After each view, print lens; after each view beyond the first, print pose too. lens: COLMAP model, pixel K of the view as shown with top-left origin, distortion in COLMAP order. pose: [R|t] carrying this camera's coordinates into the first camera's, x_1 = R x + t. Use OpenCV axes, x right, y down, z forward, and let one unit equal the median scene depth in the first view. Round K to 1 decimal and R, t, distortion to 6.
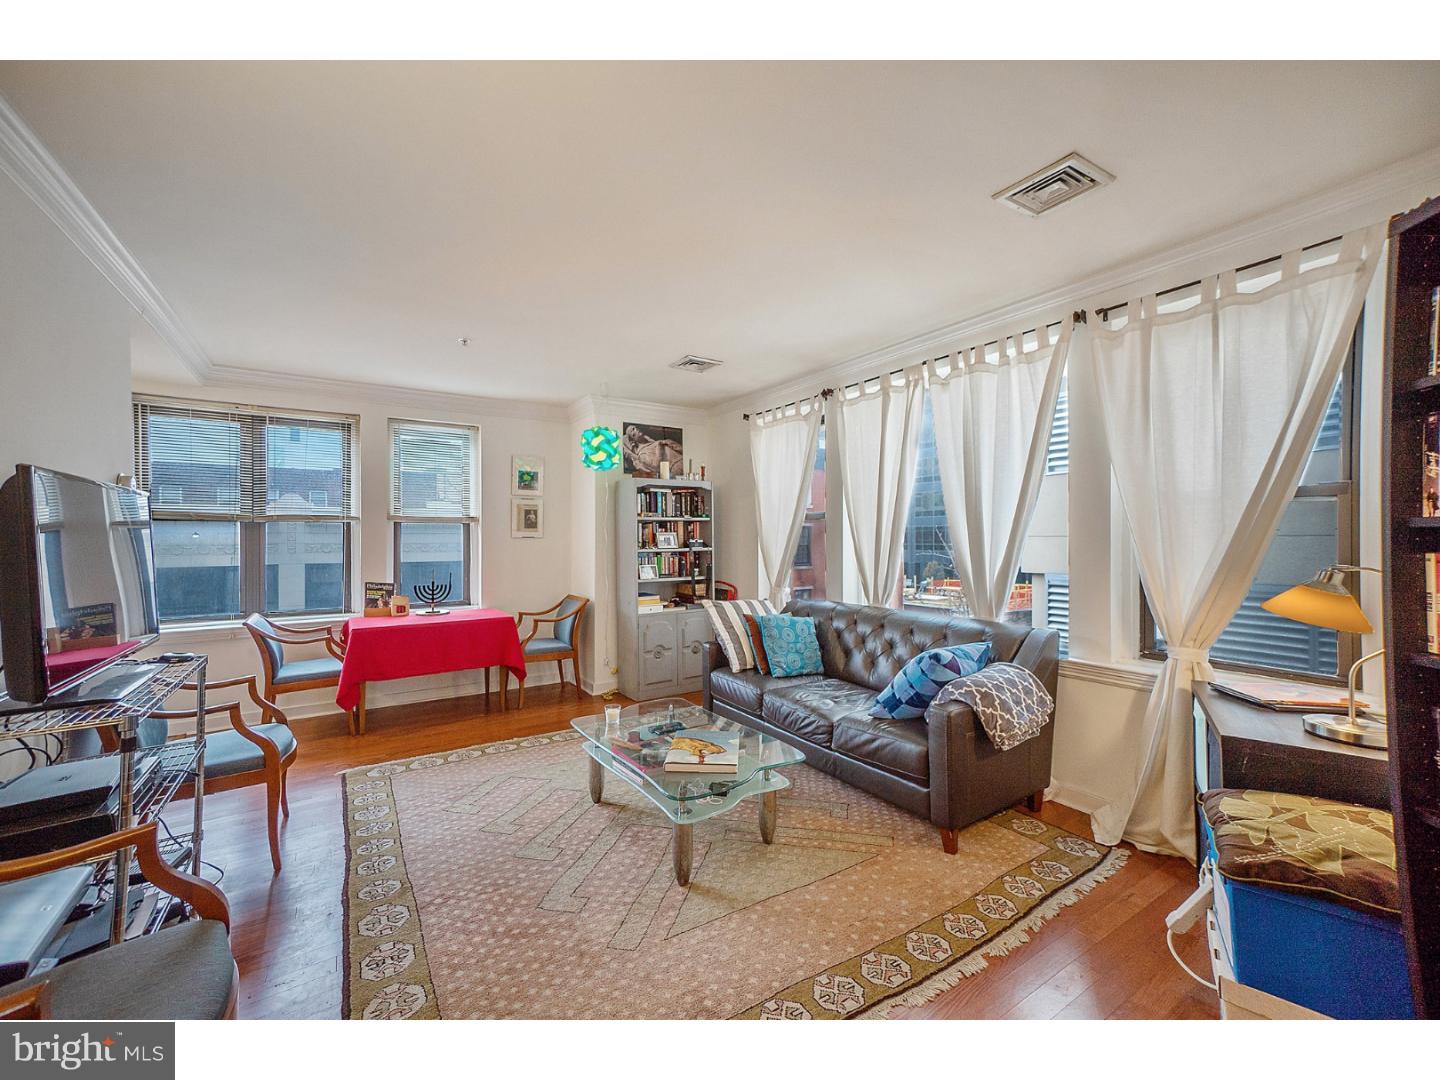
lens RADIAL K [[577.4, 0, 720.0], [0, 577.4, 540.0], [0, 0, 1]] dist [-0.000111, 0.000038]
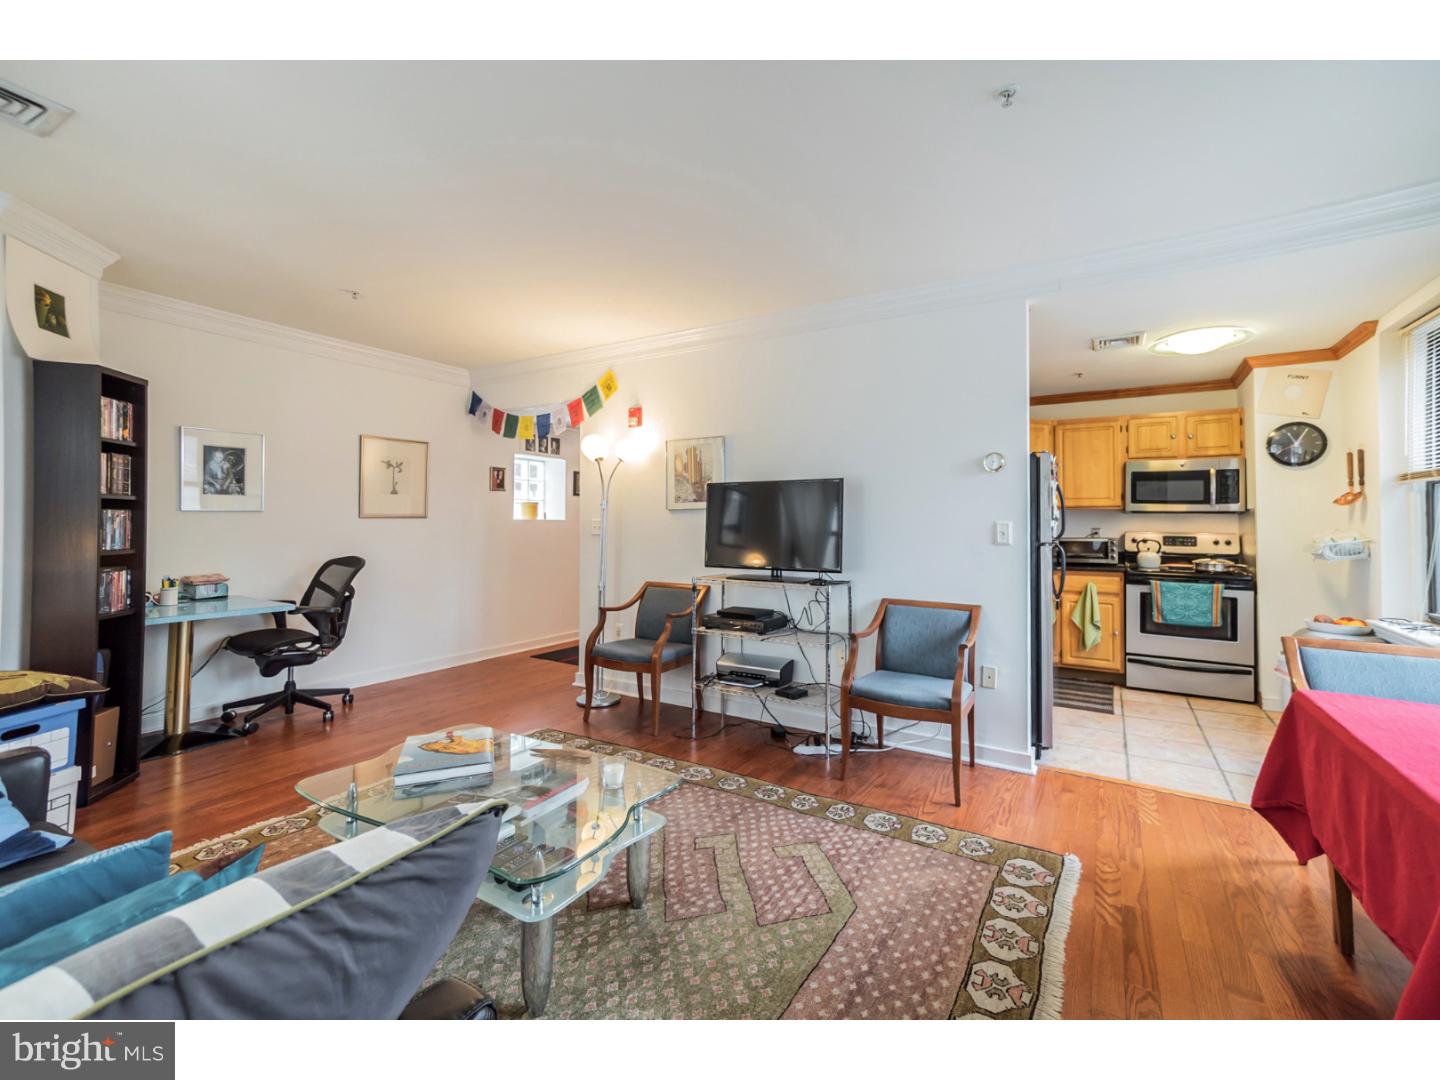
lens RADIAL K [[601.6, 0, 726.3], [0, 601.6, 512.3], [0, 0, 1]] dist [-0.000654, 0.000004]
pose [[-0.904763, -0.004810, -0.425887, -0.009454], [-0.001328, 0.999963, -0.008472, 0.013854], [0.425912, -0.007099, -0.904737, 0.935036]]
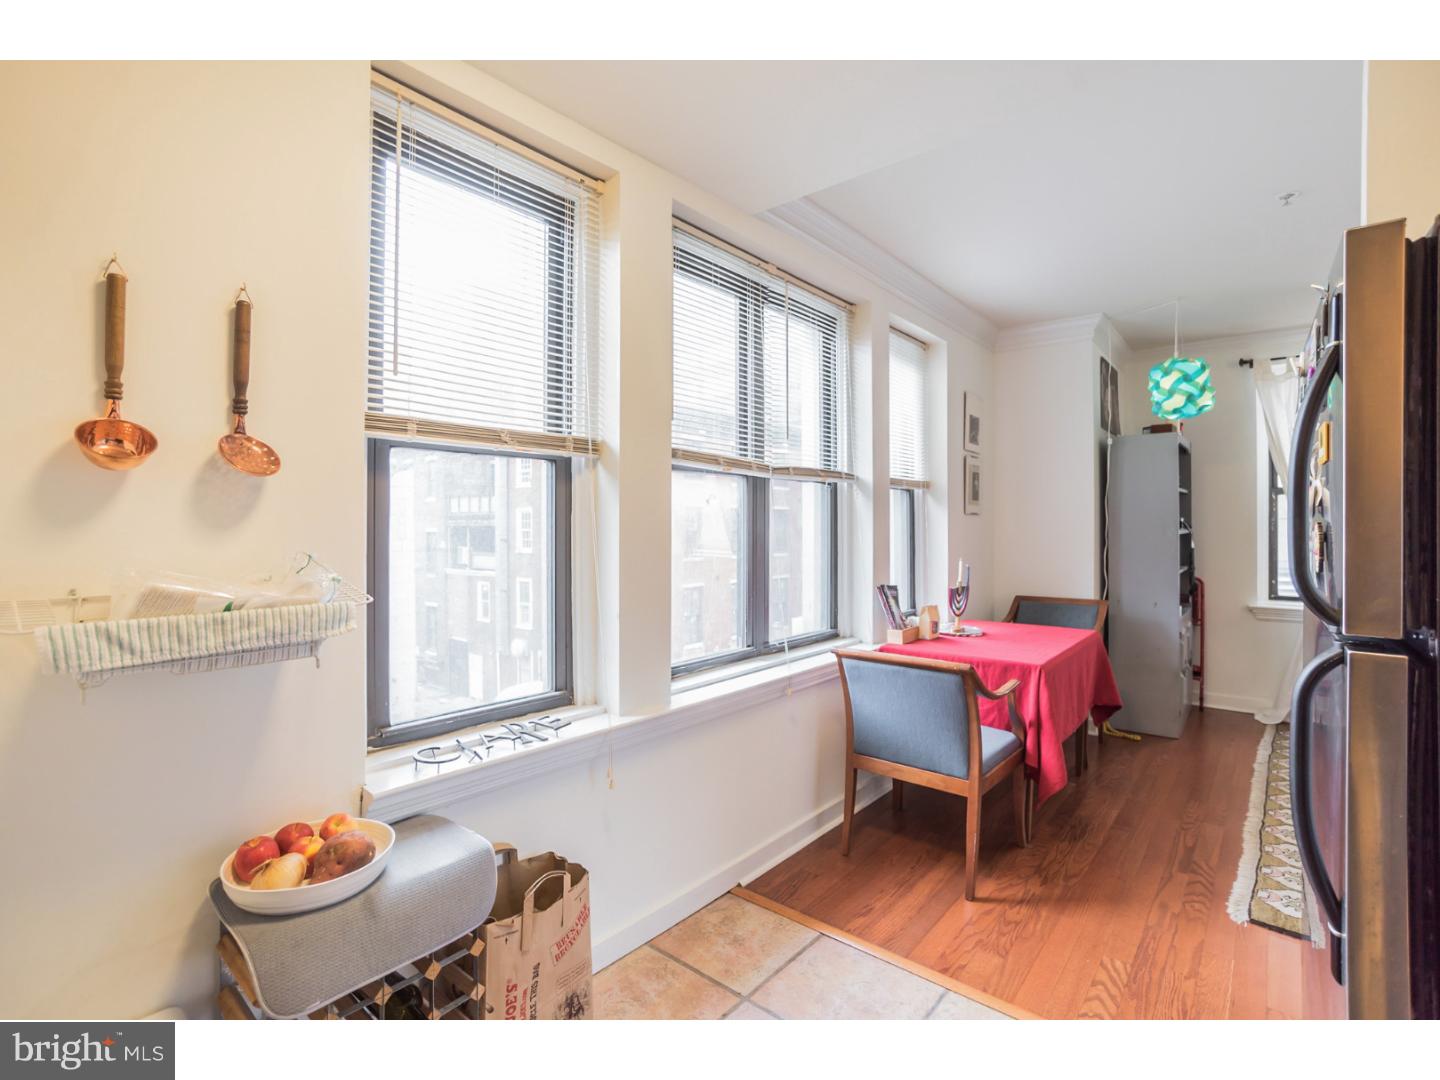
lens RADIAL K [[654.4, 0, 720.0], [0, 654.4, 540.0], [0, 0, 1]] dist [-0.000043, 0.000099]
pose [[0.954021, -0.000454, 0.299740, -0.865513], [-0.005842, 0.999781, 0.020108, 0.012125], [-0.299684, -0.020935, 0.953809, 0.350935]]
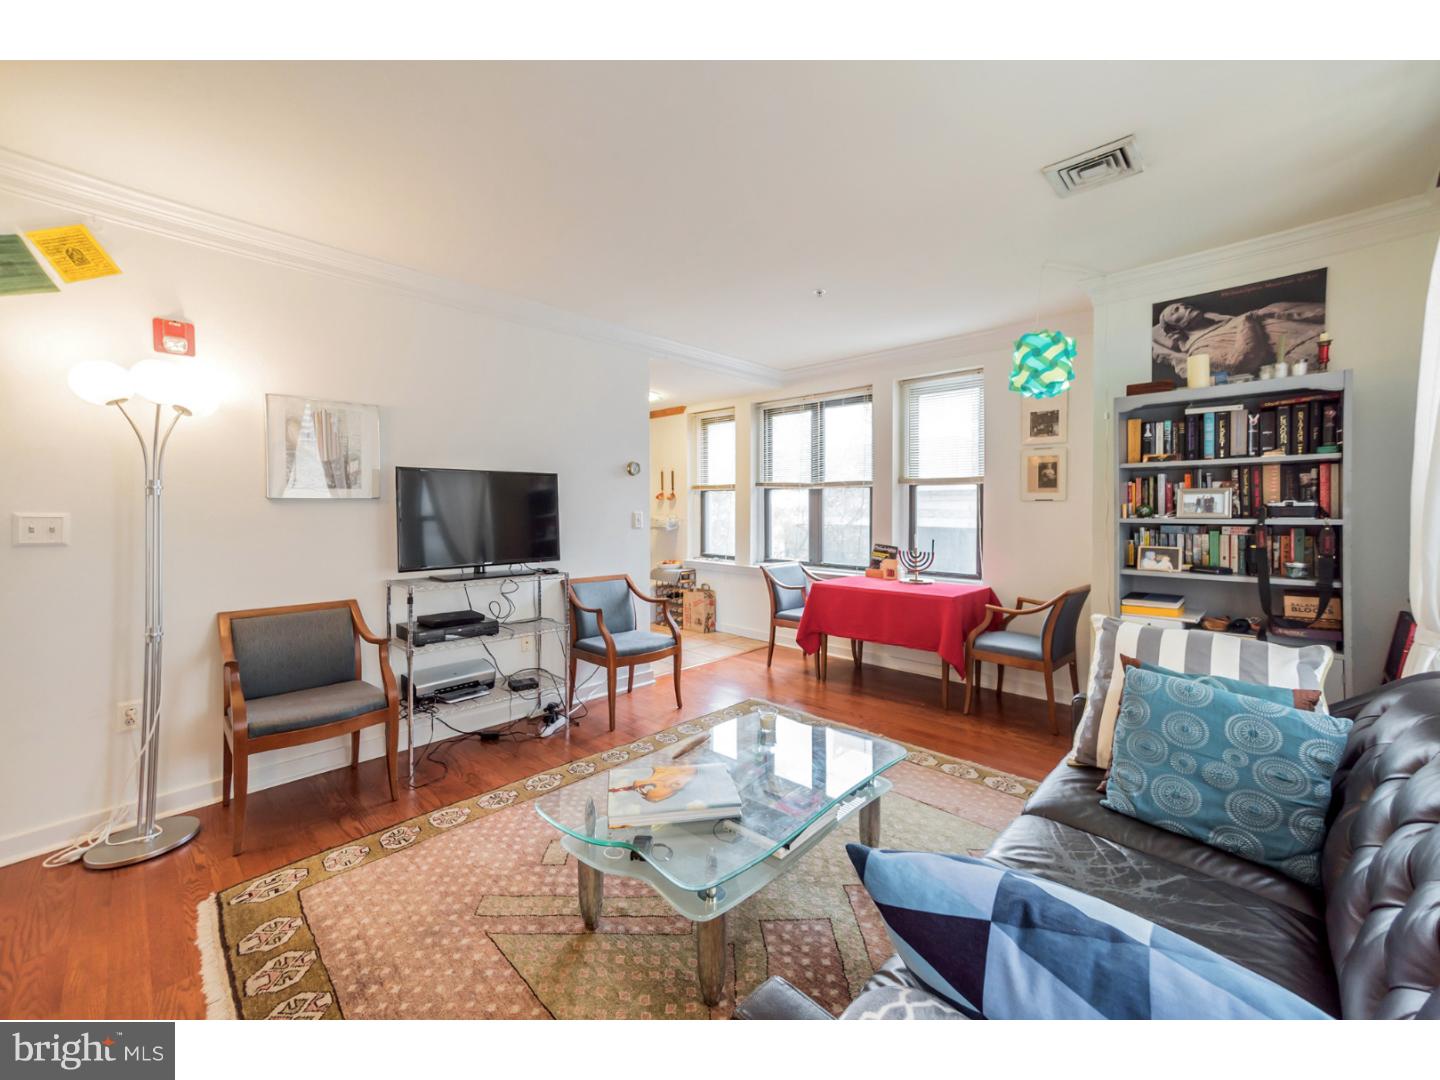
lens RADIAL K [[597.1, 0, 720.2], [0, 597.1, 509.8], [0, 0, 1]] dist [0.026173, 0.000204]
pose [[0.228499, 0.007564, -0.973515, 0.338086], [-0.007964, 0.999951, 0.005900, 0.006842], [0.973511, 0.006405, 0.228548, 0.427977]]
